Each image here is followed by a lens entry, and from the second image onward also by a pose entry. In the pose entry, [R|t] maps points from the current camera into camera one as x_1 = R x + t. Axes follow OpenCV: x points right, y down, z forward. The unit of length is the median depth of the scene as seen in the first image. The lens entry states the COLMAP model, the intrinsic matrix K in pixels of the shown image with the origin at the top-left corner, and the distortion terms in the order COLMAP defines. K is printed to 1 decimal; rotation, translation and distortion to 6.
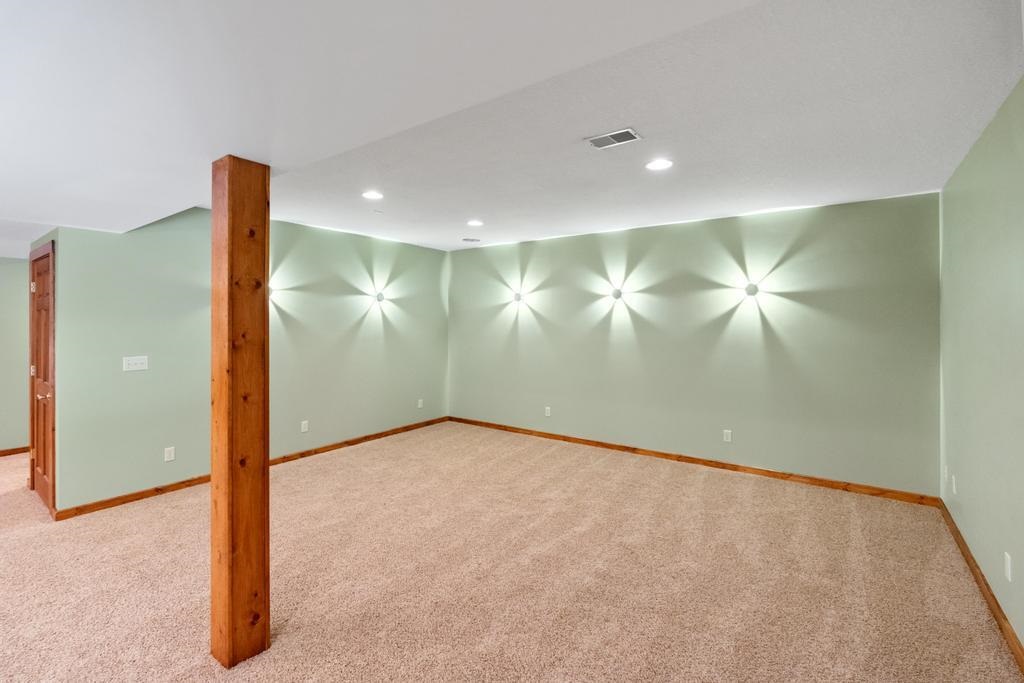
lens RADIAL K [[460.2, 0, 512.1], [0, 460.2, 339.9], [0, 0, 1]] dist [-0.000043, 0.000411]
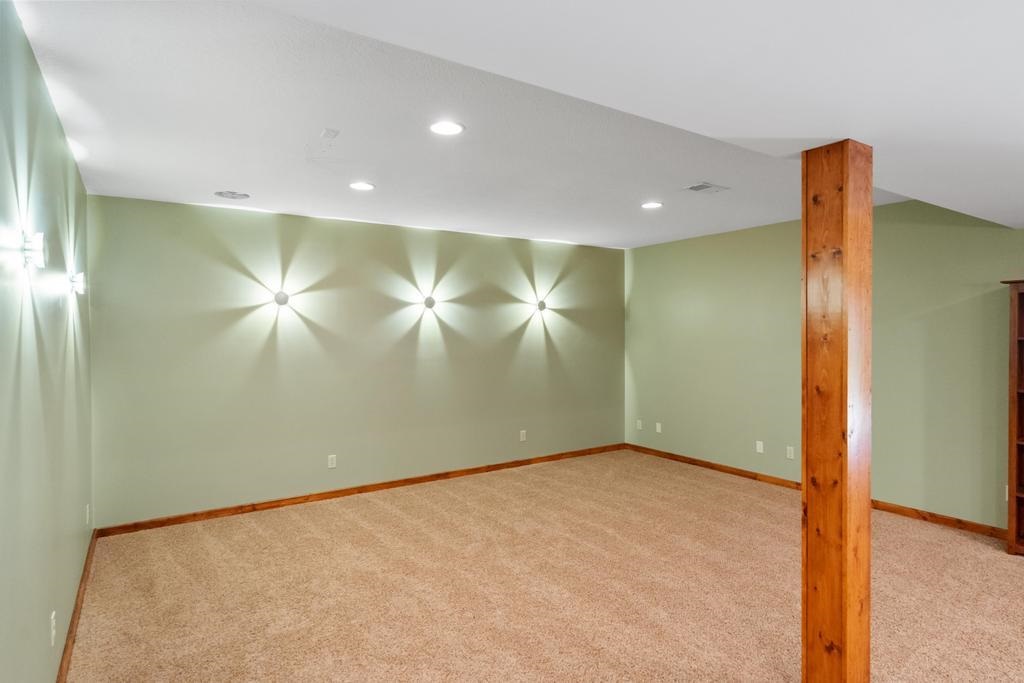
lens RADIAL K [[578.3, 0, 511.9], [0, 578.3, 337.6], [0, 0, 1]] dist [0.002653, 0.000074]
pose [[0.365945, -0.020097, 0.930419, -0.769084], [0.042190, 0.999097, 0.004986, -0.032841], [-0.929680, 0.037430, 0.366463, 0.470625]]
